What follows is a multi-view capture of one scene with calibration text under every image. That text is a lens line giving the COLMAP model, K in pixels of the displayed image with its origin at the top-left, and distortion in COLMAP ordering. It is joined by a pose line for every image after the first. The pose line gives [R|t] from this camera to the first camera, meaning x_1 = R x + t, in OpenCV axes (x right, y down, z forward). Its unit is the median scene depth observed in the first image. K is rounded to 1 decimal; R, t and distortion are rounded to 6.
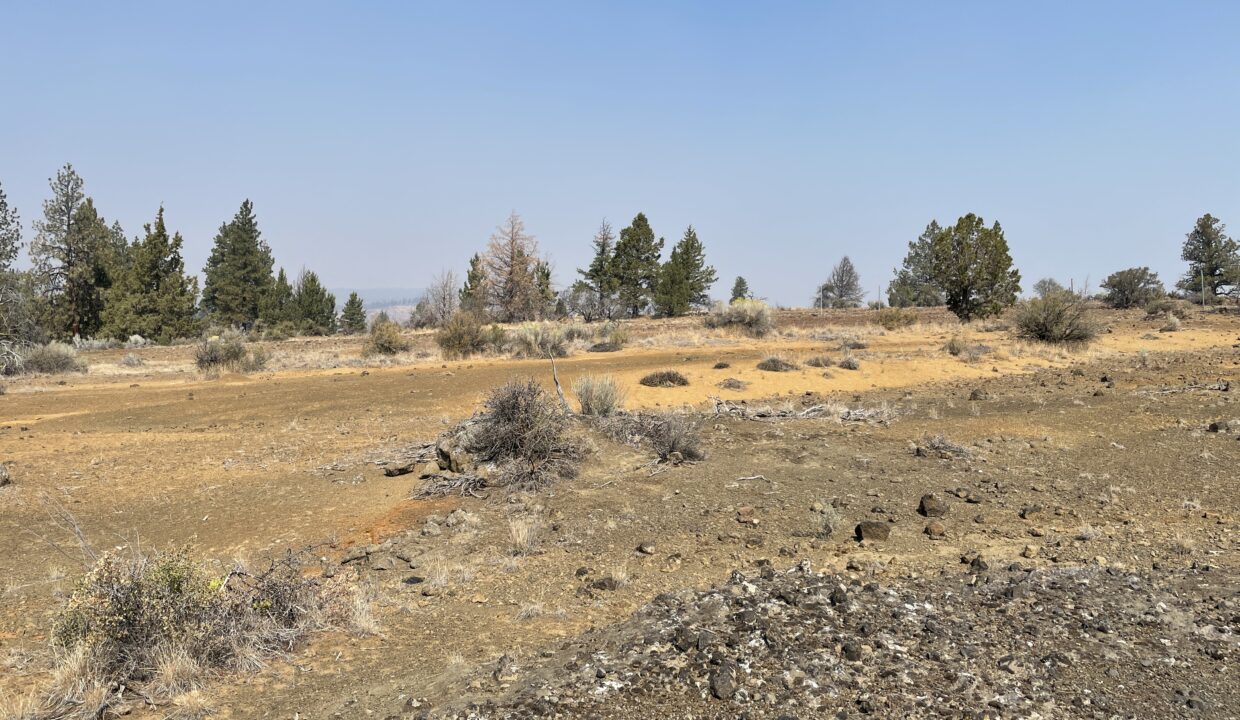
lens RADIAL K [[928.6, 0, 593.0], [0, 928.6, 375.9], [0, 0, 1]] dist [0.008587, -0.035034]
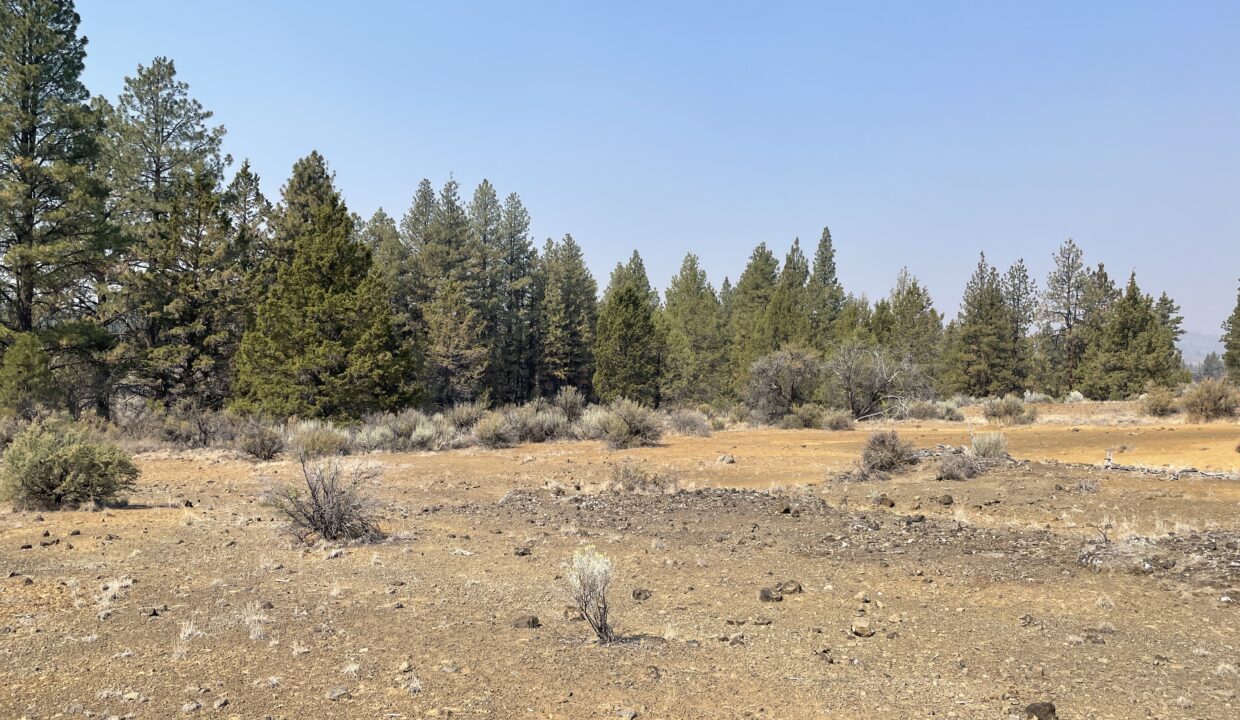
lens RADIAL K [[928.6, 0, 627.7], [0, 928.6, 363.6], [0, 0, 1]] dist [0.008587, -0.035034]
pose [[0.519361, -0.008355, -0.854514, 0.128613], [-0.050019, 0.997941, -0.040158, -0.002763], [0.853090, 0.063598, 0.517873, -0.044637]]
